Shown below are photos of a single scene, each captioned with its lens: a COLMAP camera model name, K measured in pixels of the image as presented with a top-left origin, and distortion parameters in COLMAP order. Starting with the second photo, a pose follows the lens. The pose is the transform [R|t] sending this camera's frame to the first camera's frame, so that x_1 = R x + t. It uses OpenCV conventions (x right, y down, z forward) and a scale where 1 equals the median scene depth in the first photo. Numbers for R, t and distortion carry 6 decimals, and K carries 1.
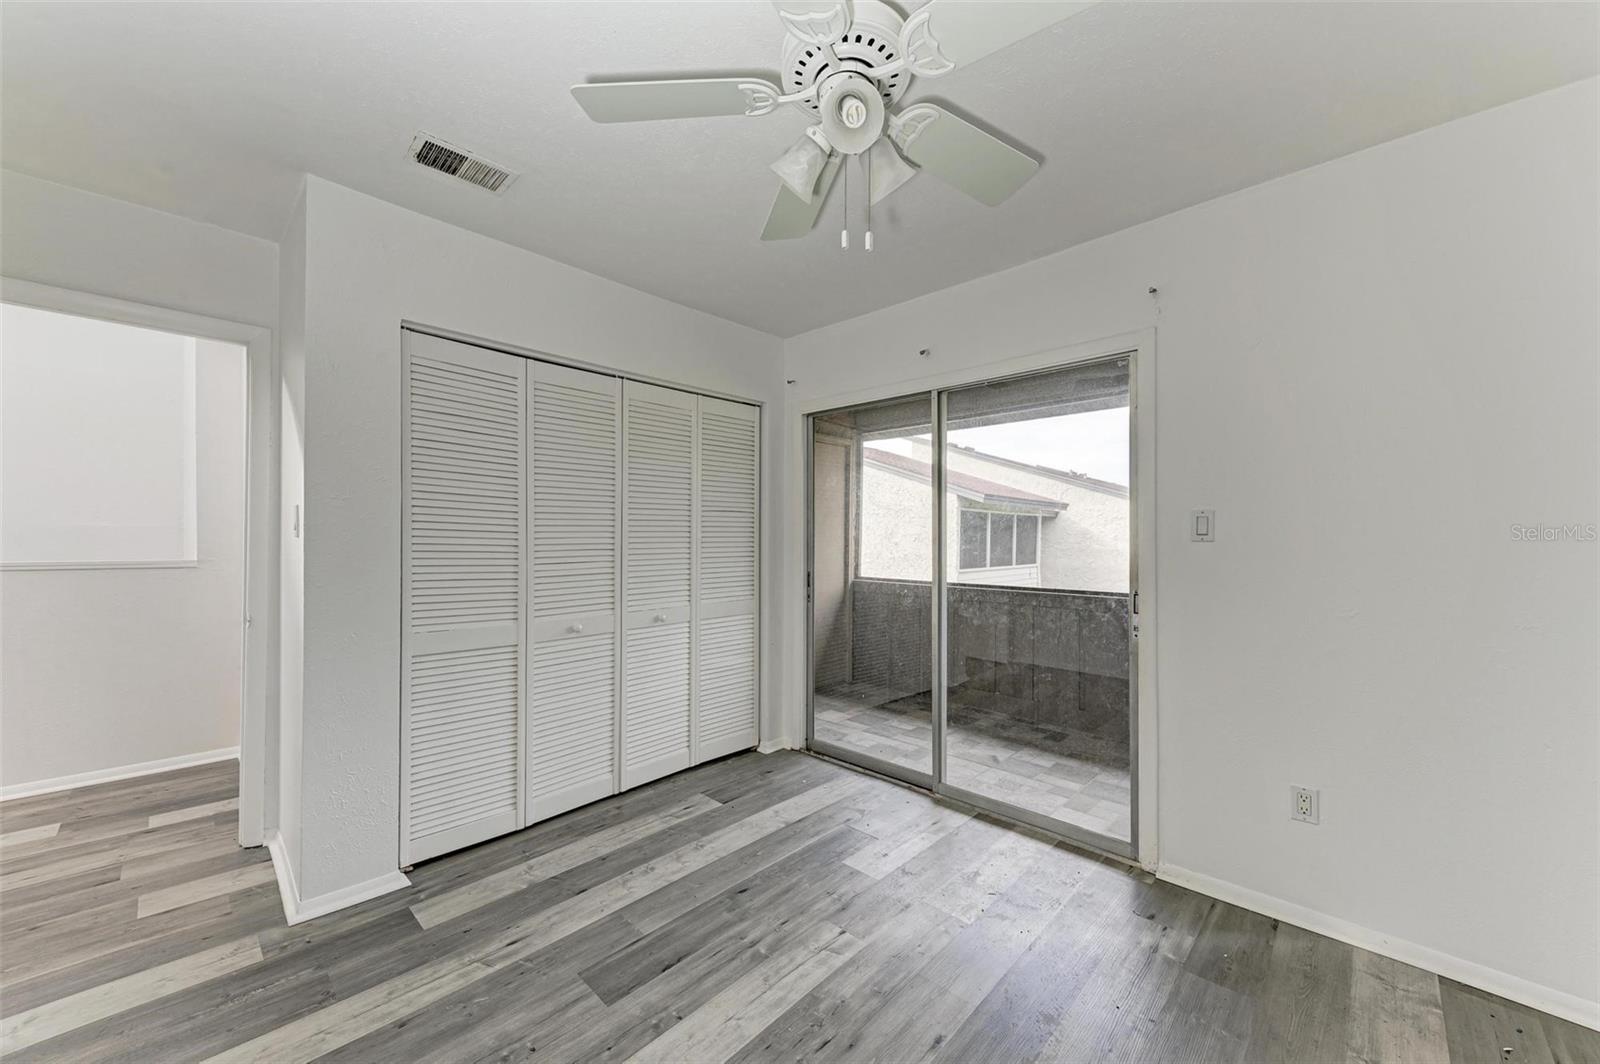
lens RADIAL K [[596.2, 0, 800.0], [0, 596.2, 542.6], [0, 0, 1]] dist [0.002137, -0.002279]
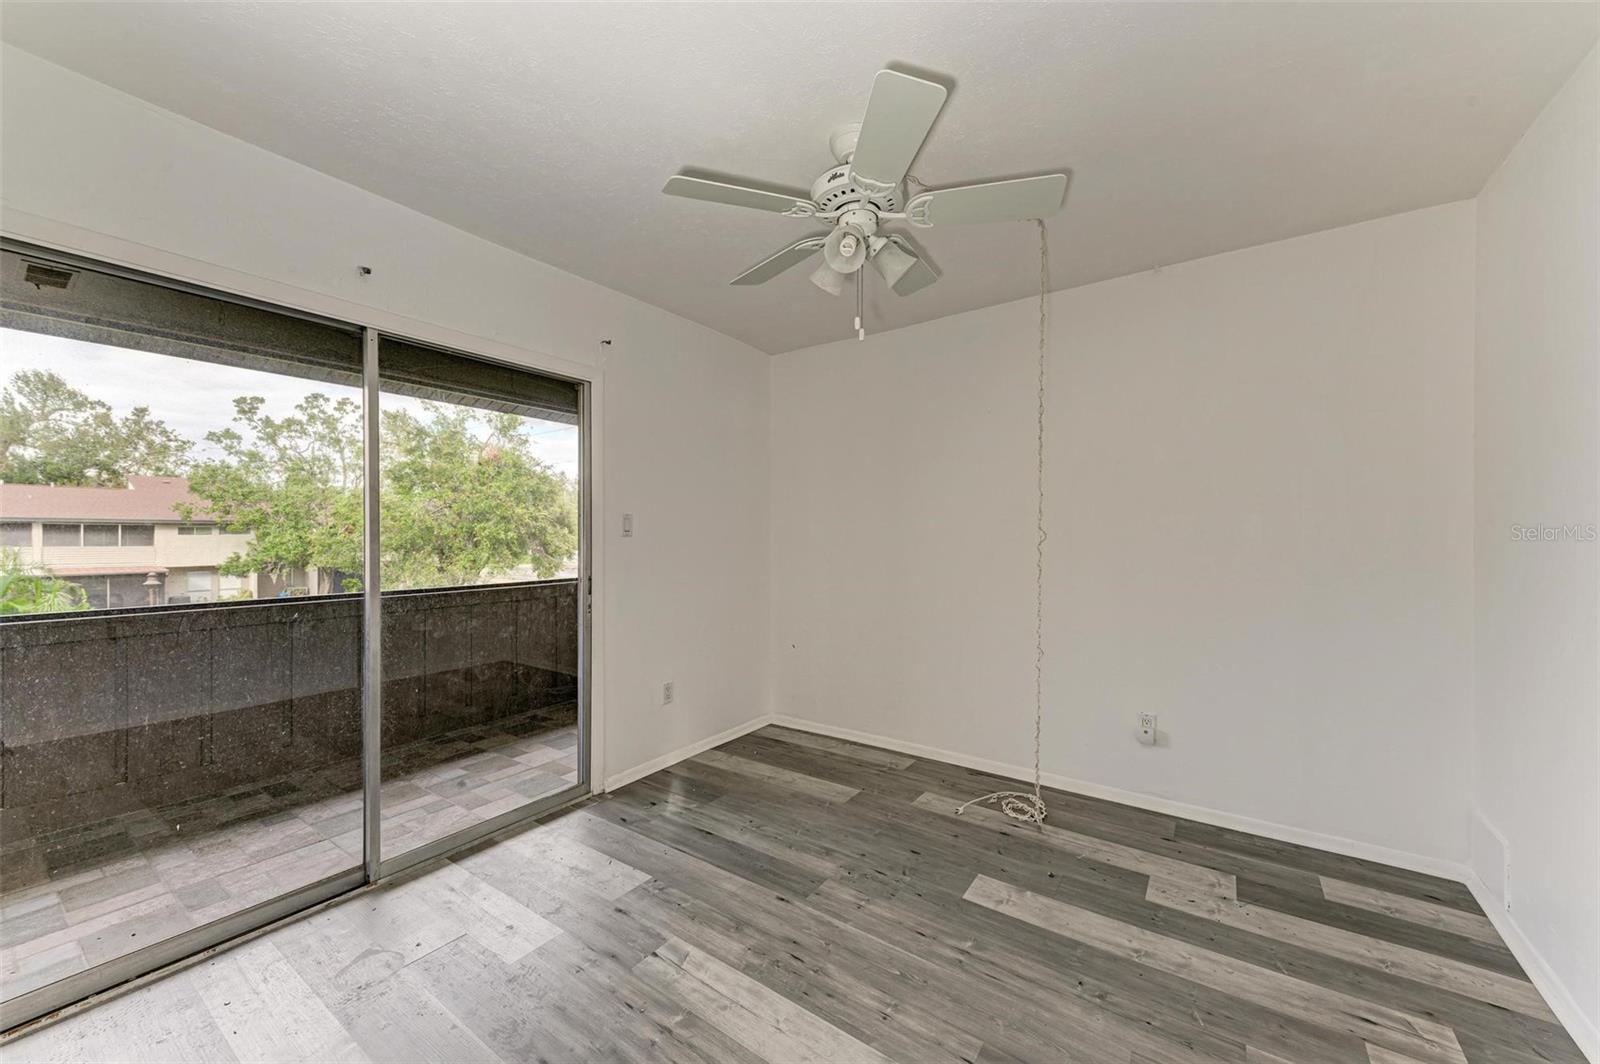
lens RADIAL K [[596.2, 0, 806.2], [0, 596.2, 532.0], [0, 0, 1]] dist [0.002137, -0.002279]
pose [[-0.168241, 0.001498, 0.985745, -0.631309], [0.003052, 0.999995, -0.000999, -0.006703], [-0.985741, 0.002840, -0.168245, 0.649502]]
